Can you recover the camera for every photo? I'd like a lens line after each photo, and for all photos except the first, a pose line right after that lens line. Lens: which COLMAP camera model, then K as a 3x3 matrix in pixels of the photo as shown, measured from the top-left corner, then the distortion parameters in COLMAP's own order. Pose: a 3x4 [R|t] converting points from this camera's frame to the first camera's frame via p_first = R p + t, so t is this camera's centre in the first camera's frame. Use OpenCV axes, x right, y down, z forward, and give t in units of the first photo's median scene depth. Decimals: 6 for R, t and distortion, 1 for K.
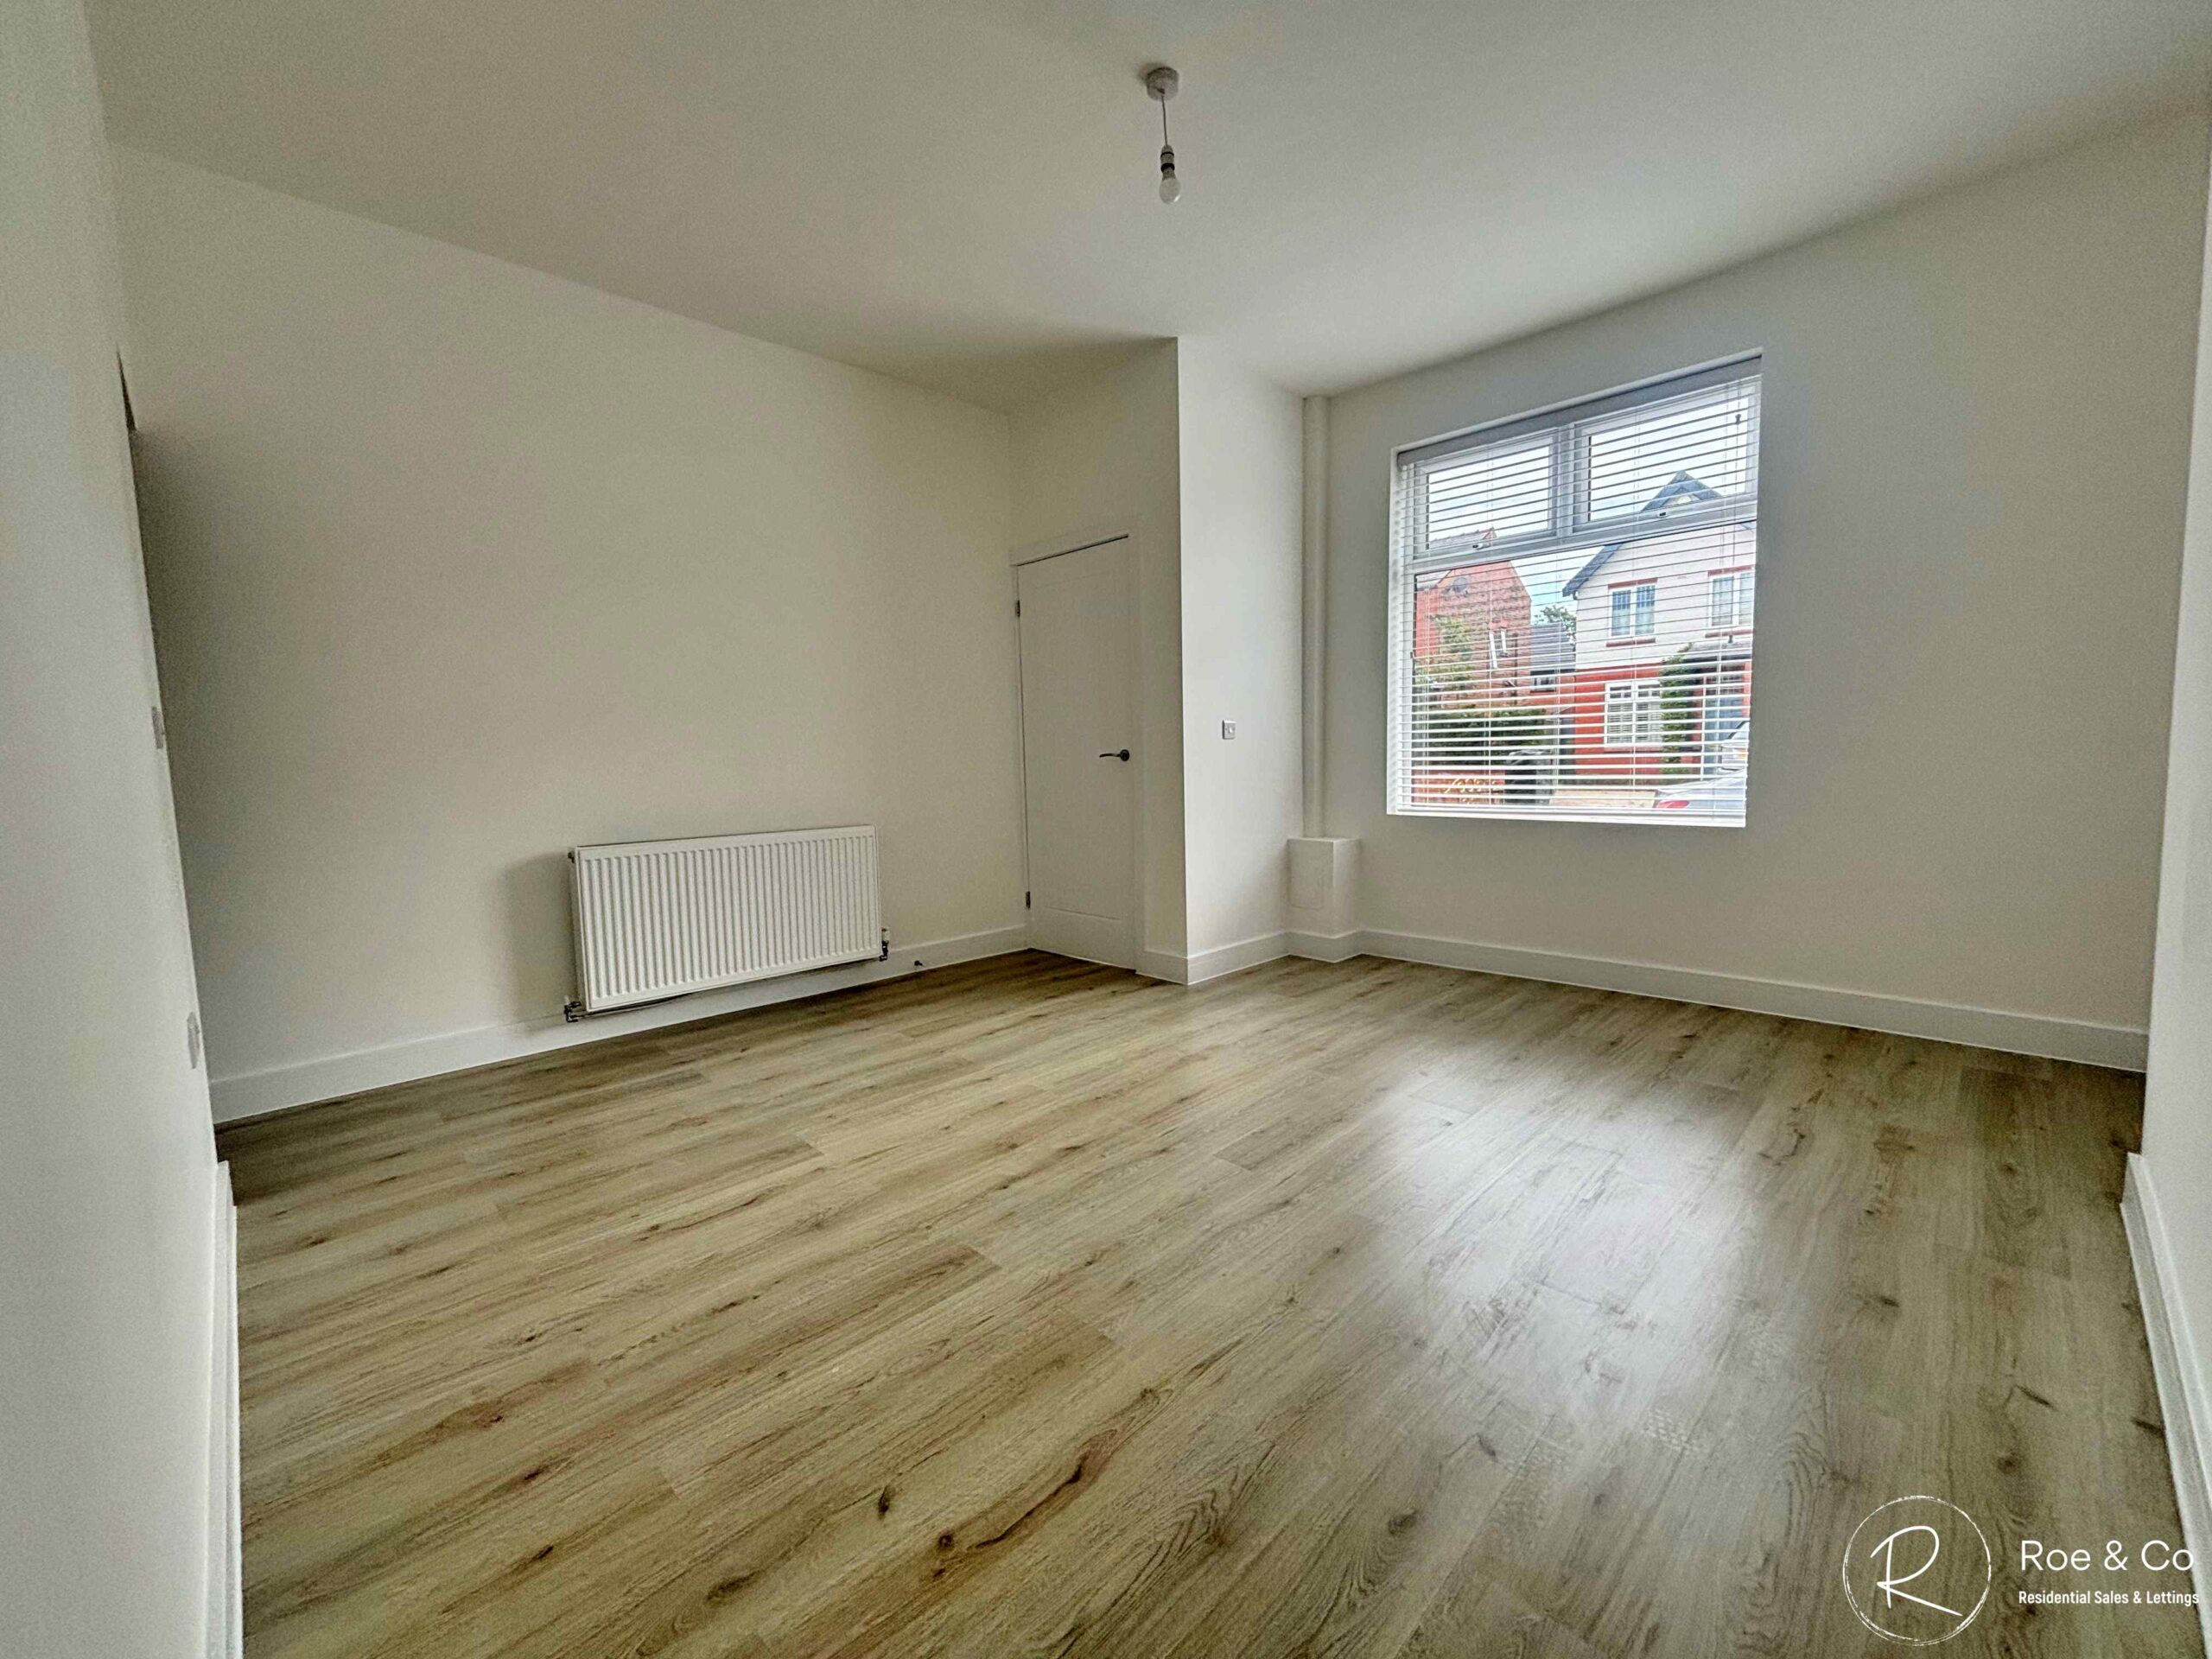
lens RADIAL K [[894.3, 0, 1094.2], [0, 894.3, 819.9], [0, 0, 1]] dist [0.000317, -0.000129]
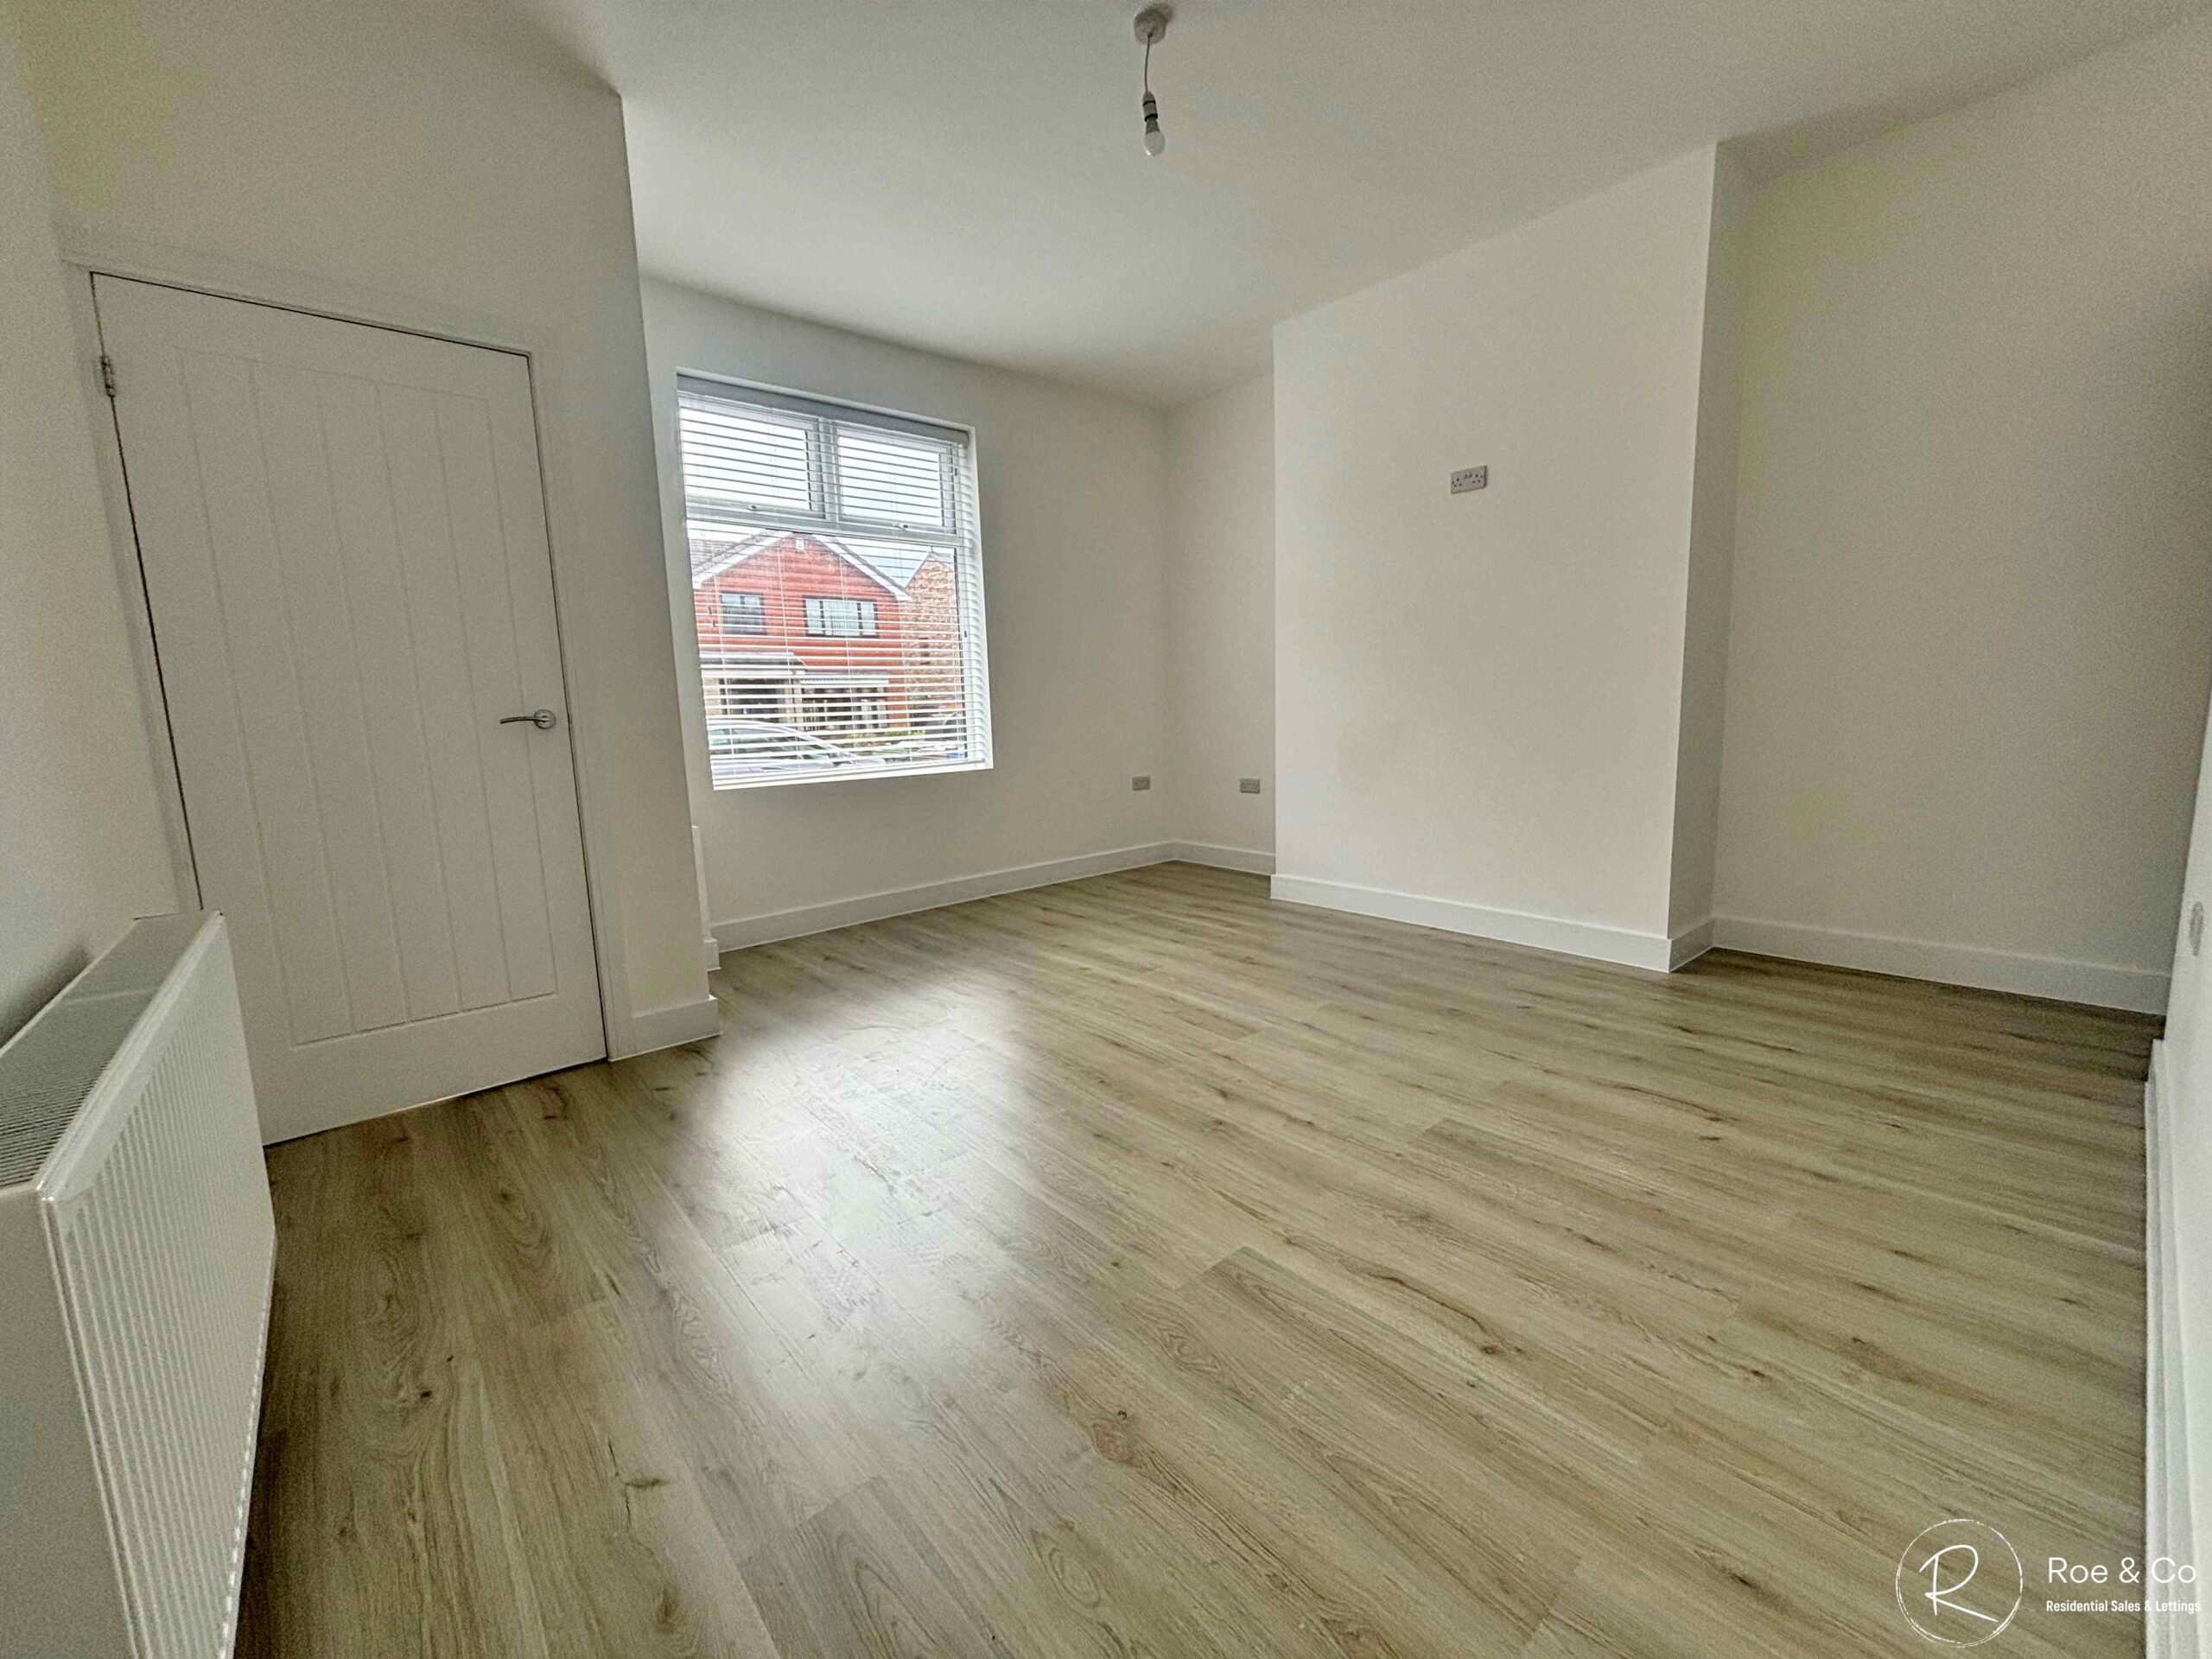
lens RADIAL K [[894.3, 0, 1104.9], [0, 894.3, 832.9], [0, 0, 1]] dist [0.000317, -0.000129]
pose [[0.051373, -0.121489, 0.991262, -0.983242], [0.106143, 0.987615, 0.115541, -0.049007], [-0.993023, 0.099280, 0.063632, 1.037363]]
